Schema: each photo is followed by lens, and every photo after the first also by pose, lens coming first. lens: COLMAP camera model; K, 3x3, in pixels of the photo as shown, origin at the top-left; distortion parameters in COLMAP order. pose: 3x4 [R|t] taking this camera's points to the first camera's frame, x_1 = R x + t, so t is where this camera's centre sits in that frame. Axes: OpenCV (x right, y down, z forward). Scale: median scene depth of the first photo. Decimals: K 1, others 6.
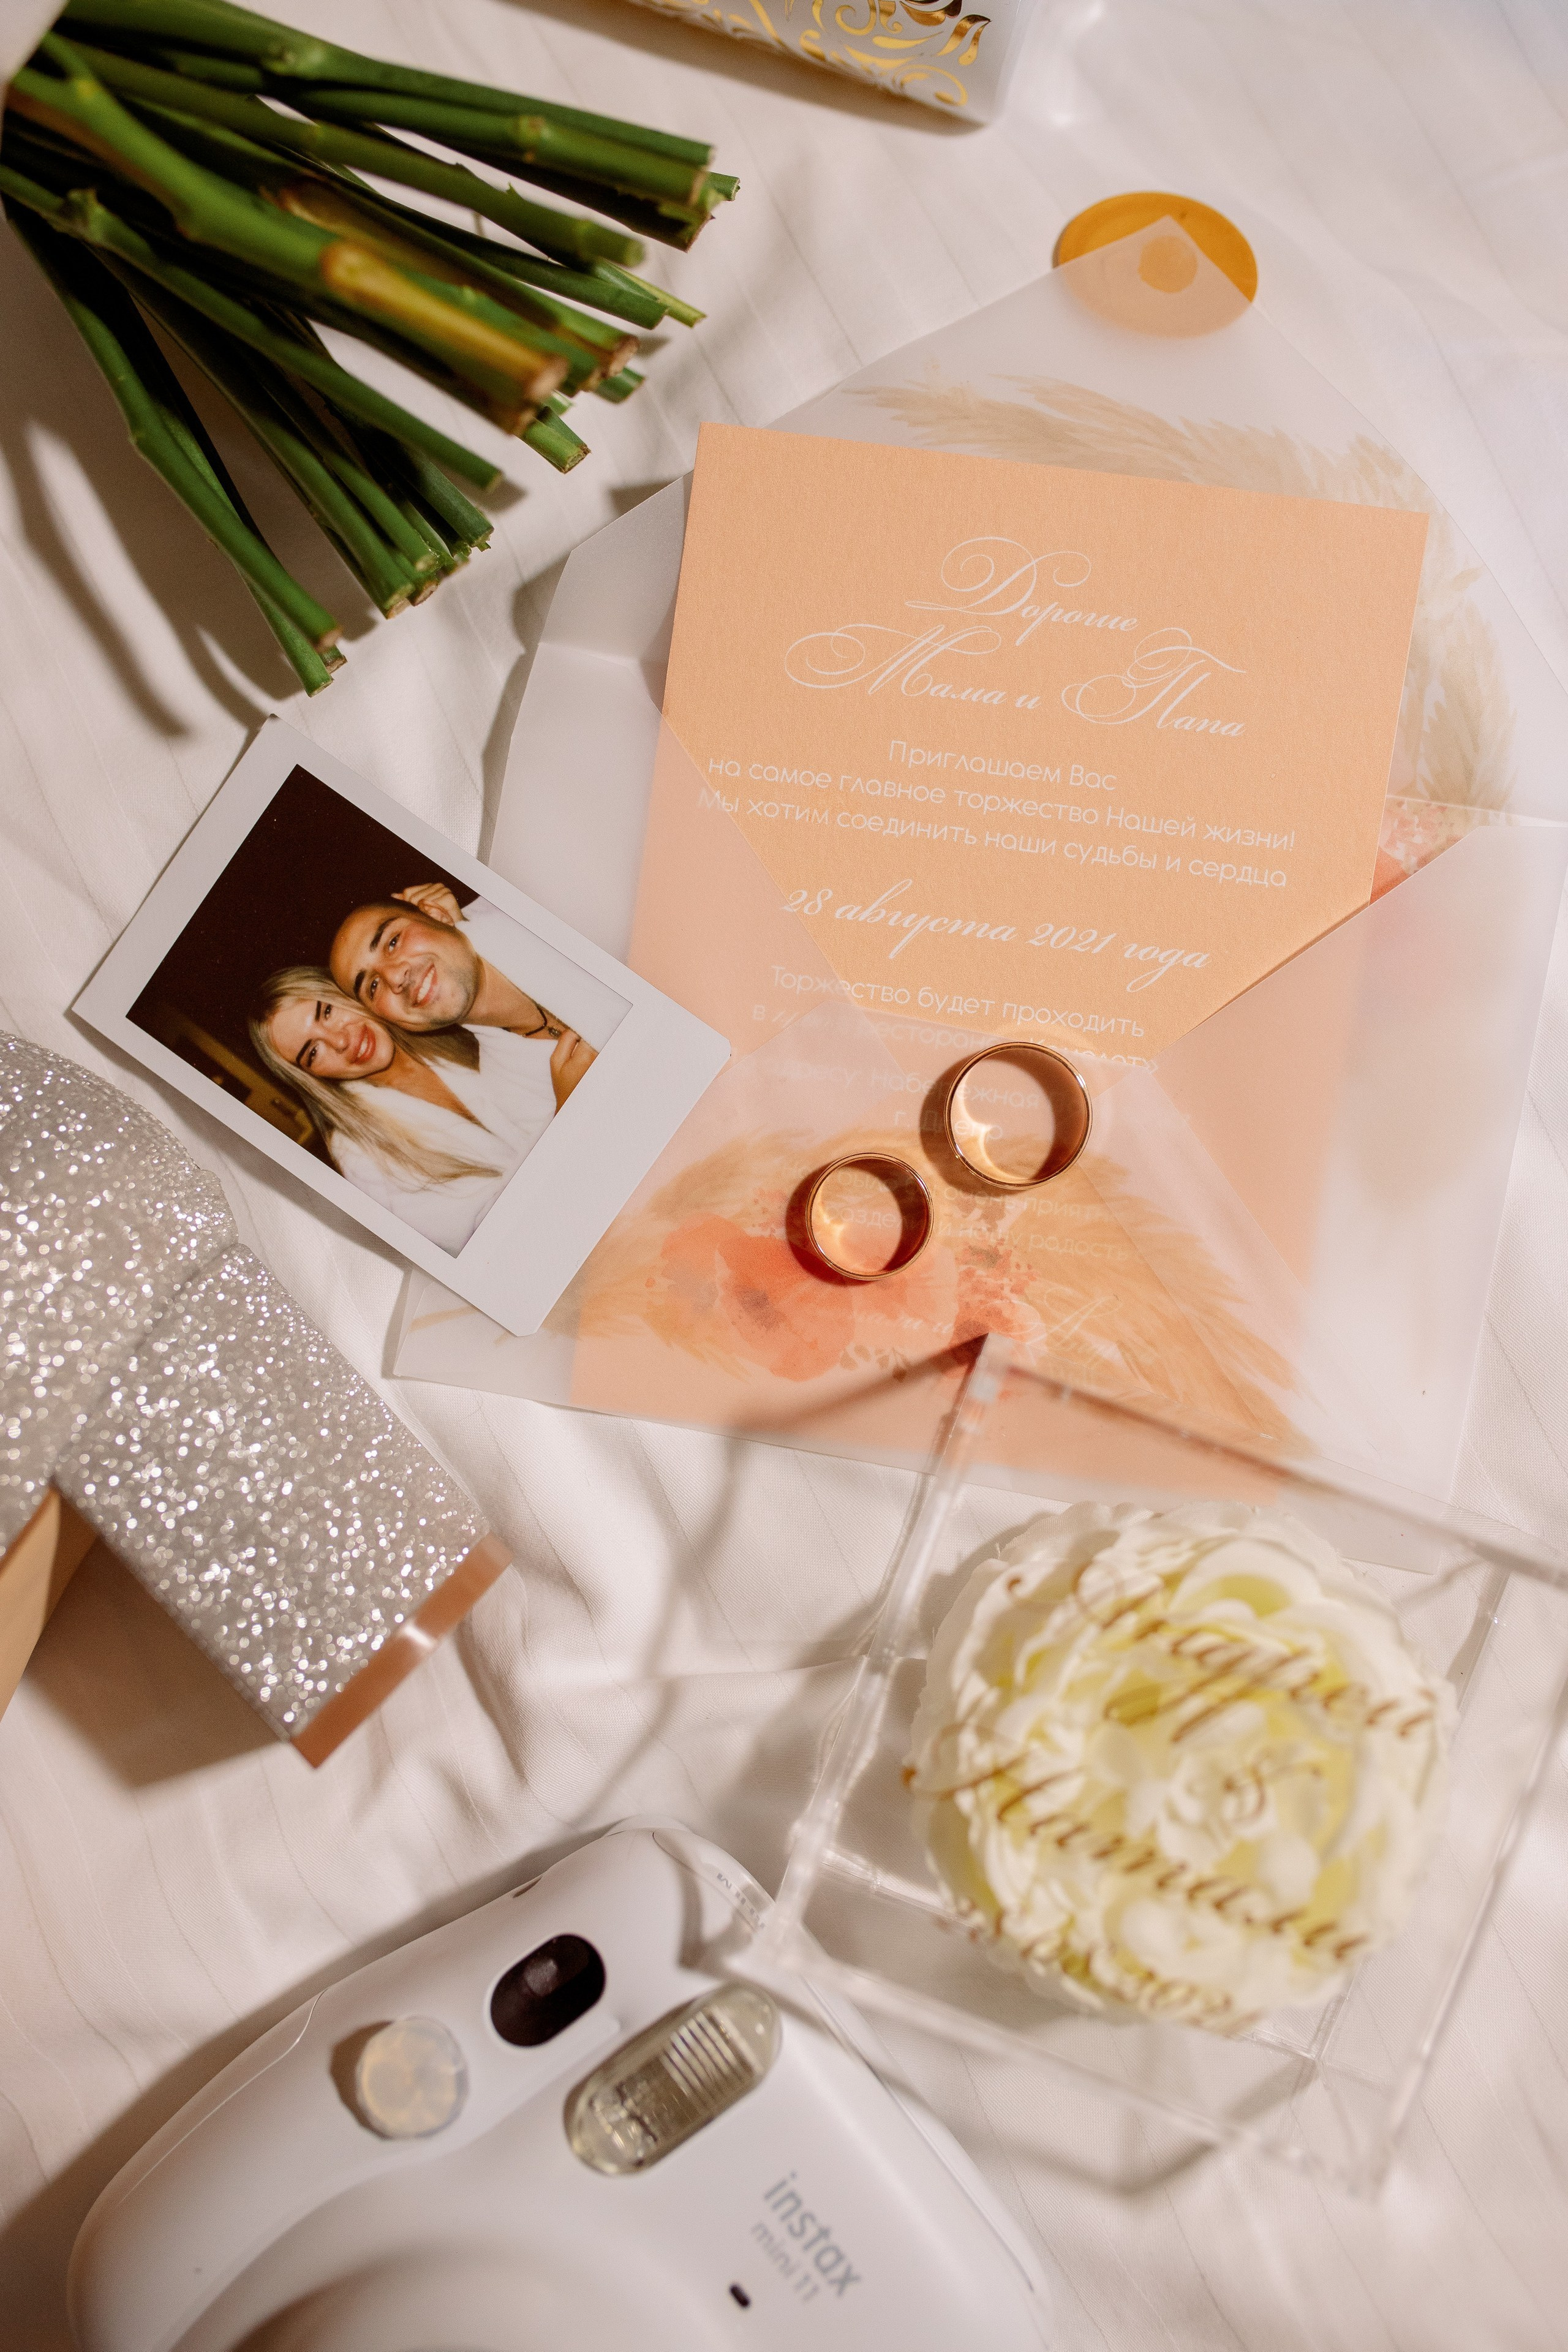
lens RADIAL K [[2387.6, 0, 784.0], [0, 2387.6, 1176.0], [0, 0, 1]] dist [-0.094996, 0.129927]
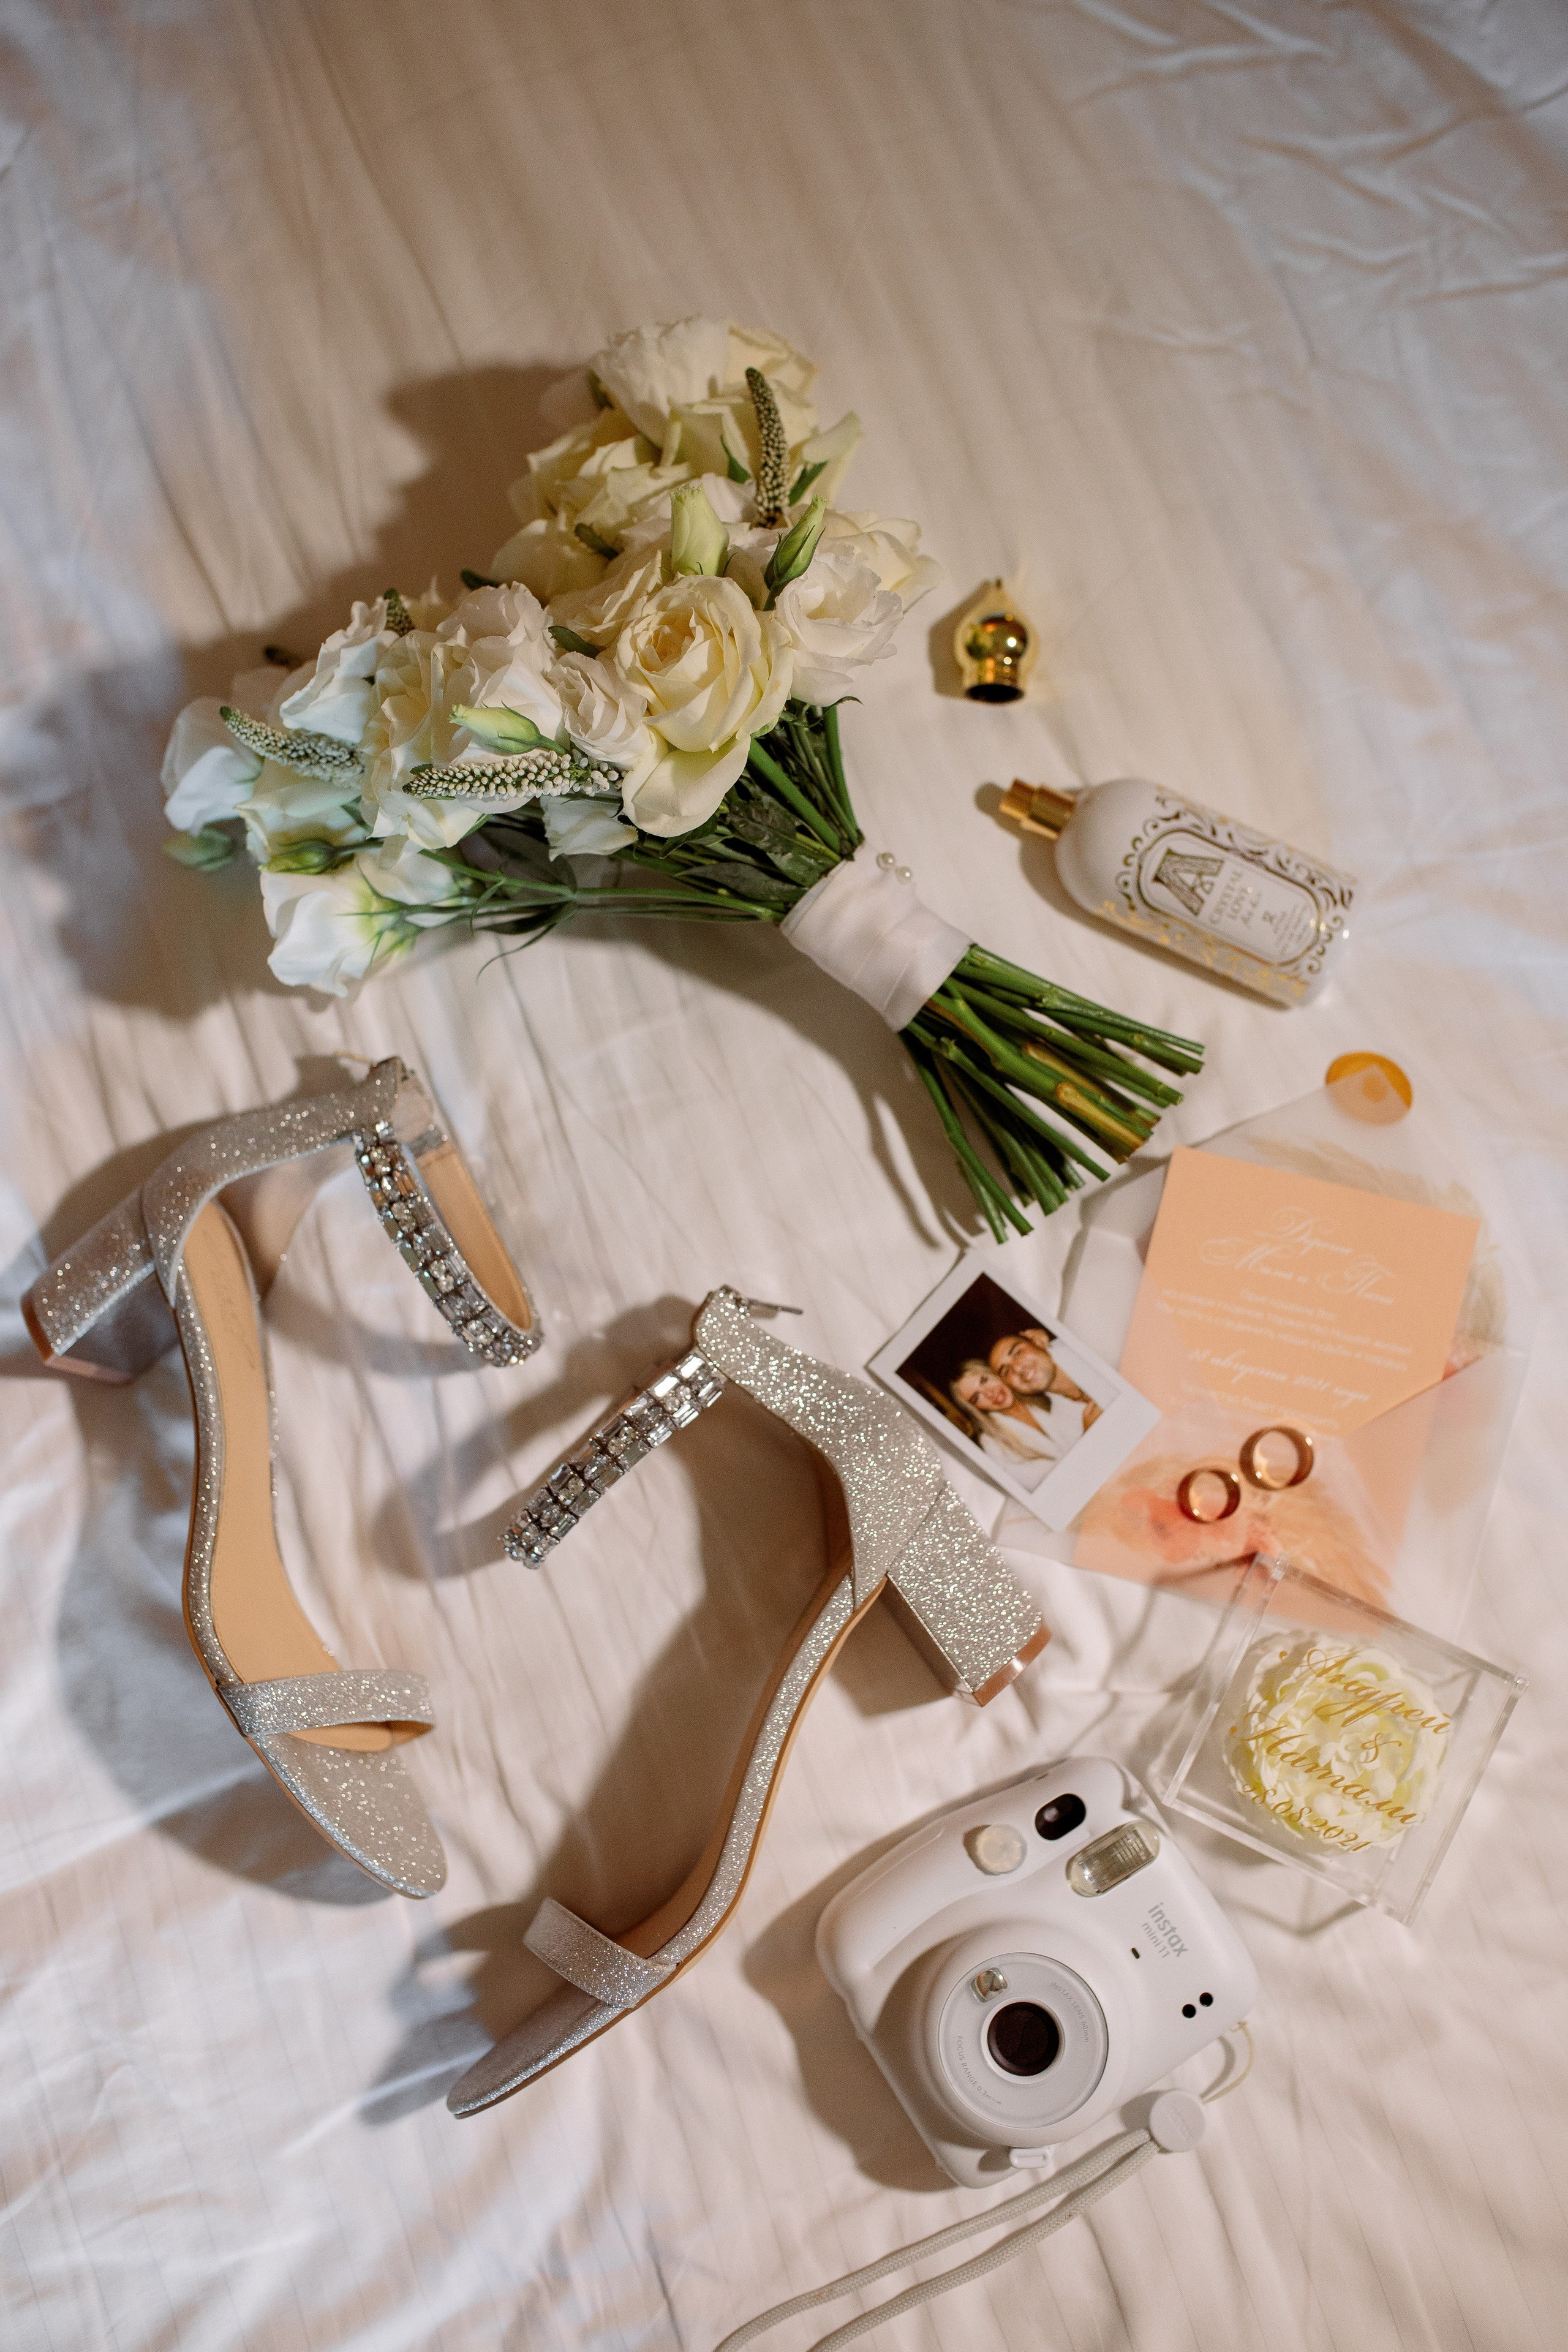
lens RADIAL K [[2328.8, 0, 784.0], [0, 2328.8, 1176.0], [0, 0, 1]] dist [-0.005987, -0.256028]
pose [[0.994048, 0.106186, 0.024362, -0.462878], [-0.103292, 0.989699, -0.099132, -0.021944], [-0.034637, 0.096026, 0.994776, -1.240987]]
